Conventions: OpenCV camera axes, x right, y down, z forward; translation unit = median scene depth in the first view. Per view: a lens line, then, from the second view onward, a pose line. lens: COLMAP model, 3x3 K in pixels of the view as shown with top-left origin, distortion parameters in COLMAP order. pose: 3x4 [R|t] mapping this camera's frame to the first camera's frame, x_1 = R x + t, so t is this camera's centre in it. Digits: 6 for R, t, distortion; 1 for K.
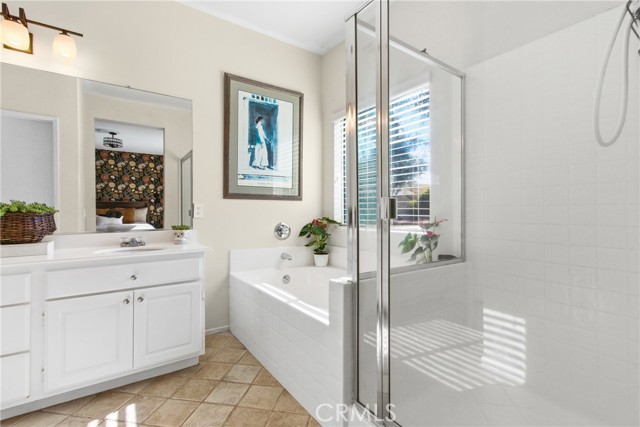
lens RADIAL K [[292.7, 0, 321.5], [0, 292.7, 214.6], [0, 0, 1]] dist [0.005201, 0.000292]
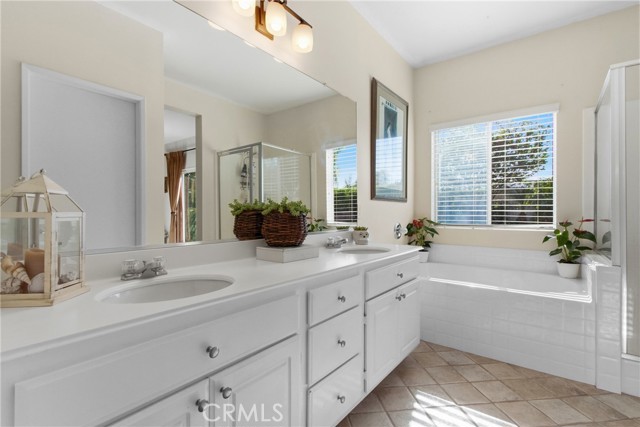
lens RADIAL K [[300.8, 0, 340.4], [0, 300.8, 215.3], [0, 0, 1]] dist [0.026585, -0.000049]
pose [[0.951668, 0.001354, 0.307125, -0.971046], [-0.001322, 0.999999, -0.000311, 0.000170], [-0.307125, -0.000110, 0.951669, 0.032460]]
